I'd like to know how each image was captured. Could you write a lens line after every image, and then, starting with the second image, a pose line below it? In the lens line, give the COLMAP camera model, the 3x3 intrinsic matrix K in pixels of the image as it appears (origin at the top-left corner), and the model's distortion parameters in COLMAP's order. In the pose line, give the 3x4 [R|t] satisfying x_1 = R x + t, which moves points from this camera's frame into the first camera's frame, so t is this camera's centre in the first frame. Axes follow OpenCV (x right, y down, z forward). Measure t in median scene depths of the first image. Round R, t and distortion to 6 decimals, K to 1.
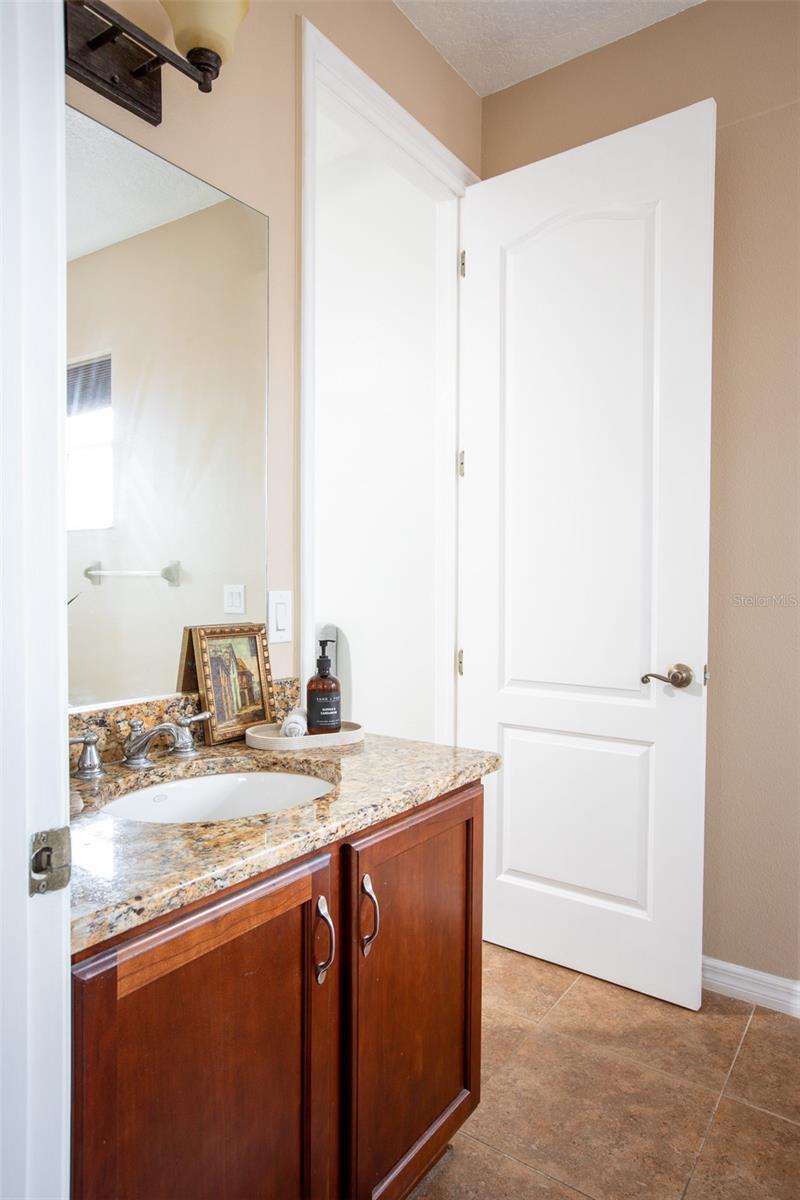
lens RADIAL K [[755.6, 0, 397.8], [0, 755.6, 600.1], [0, 0, 1]] dist [0.000027, 0.000856]
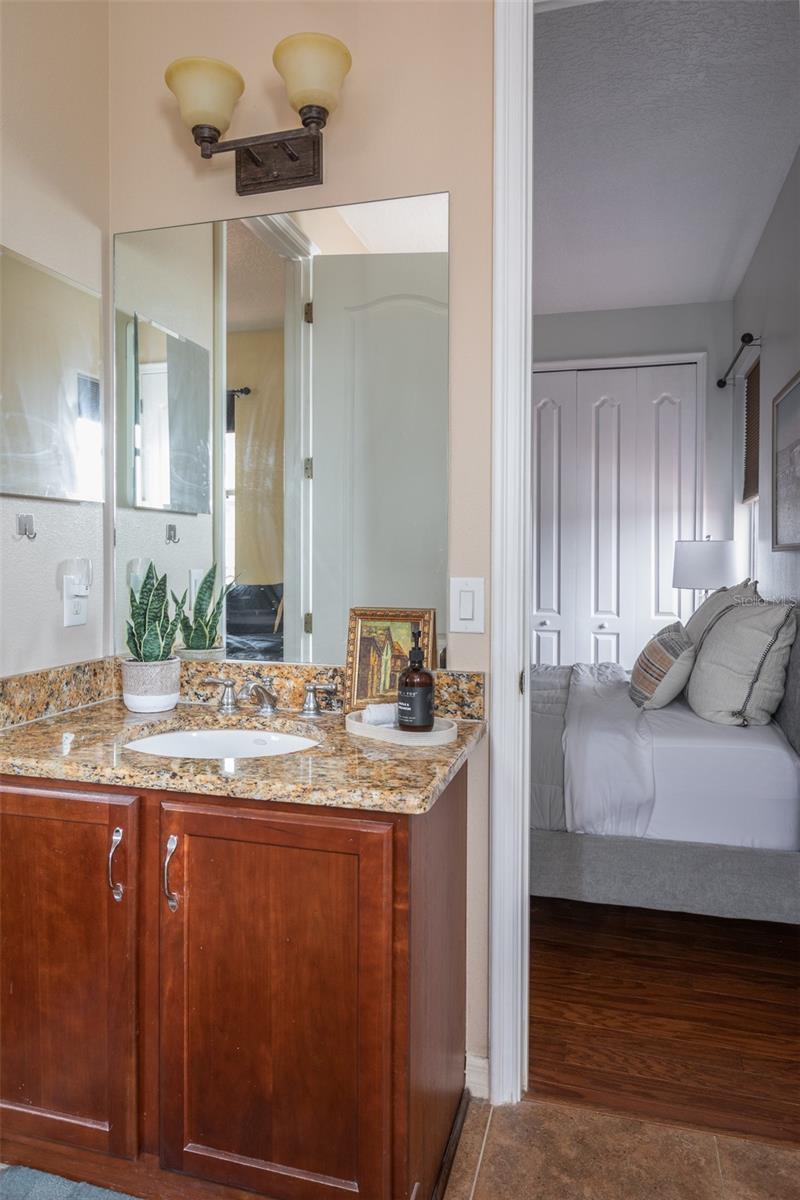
lens RADIAL K [[755.6, 0, 399.6], [0, 755.6, 589.2], [0, 0, 1]] dist [0.000027, 0.000856]
pose [[0.323514, 0.025746, -0.945873, 0.892885], [-0.027304, 0.999468, 0.017866, -0.015043], [0.945829, 0.020046, 0.324045, 0.784477]]
